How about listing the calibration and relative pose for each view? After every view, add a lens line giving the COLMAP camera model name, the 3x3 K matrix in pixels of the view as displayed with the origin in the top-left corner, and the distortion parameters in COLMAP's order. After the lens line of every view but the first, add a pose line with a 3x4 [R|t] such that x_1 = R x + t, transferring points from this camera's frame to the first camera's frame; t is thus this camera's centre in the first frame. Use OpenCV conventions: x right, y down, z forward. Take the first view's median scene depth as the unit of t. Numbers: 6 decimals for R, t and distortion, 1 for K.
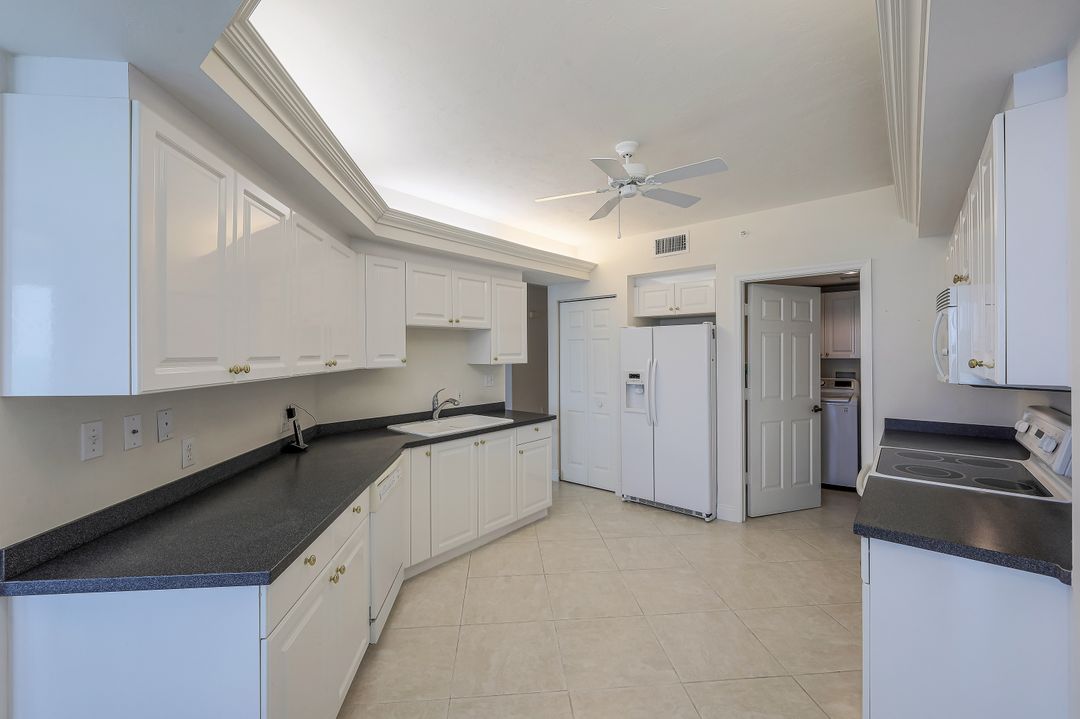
lens RADIAL K [[438.0, 0, 536.5], [0, 438.0, 351.9], [0, 0, 1]] dist [-0.007390, -0.000316]
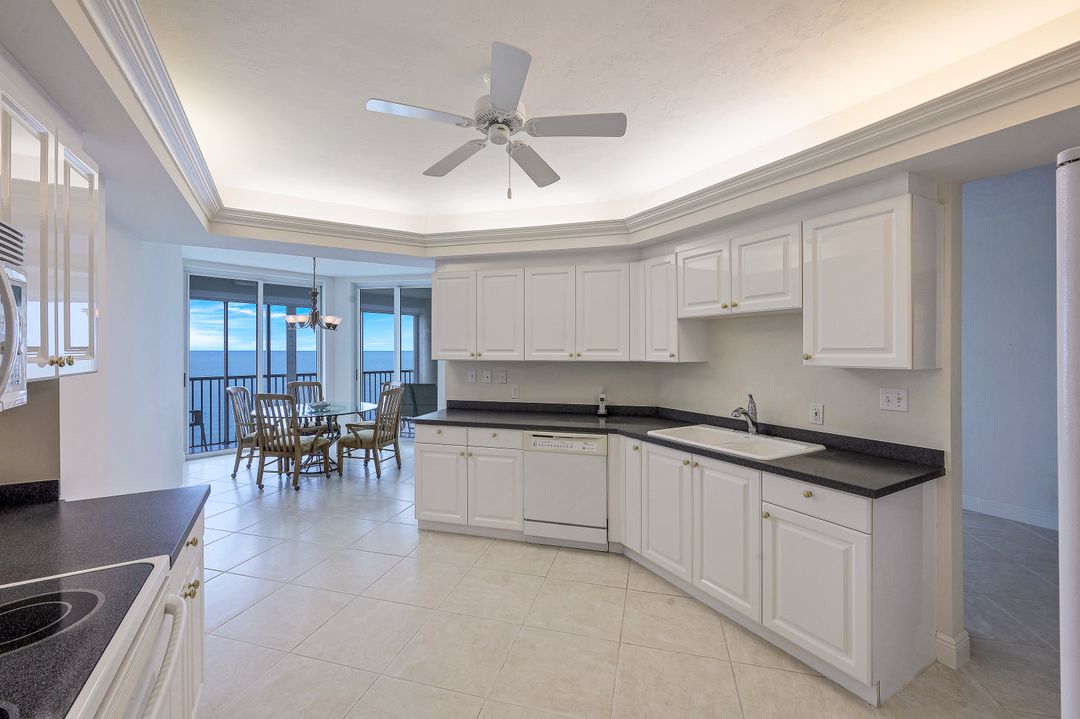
lens RADIAL K [[438.0, 0, 536.5], [0, 438.0, 351.9], [0, 0, 1]] dist [-0.007390, -0.000316]
pose [[-0.341515, 0.007401, -0.939847, 0.695390], [0.002609, 0.999973, 0.006926, 0.004731], [0.939873, -0.000087, -0.341525, 1.016958]]
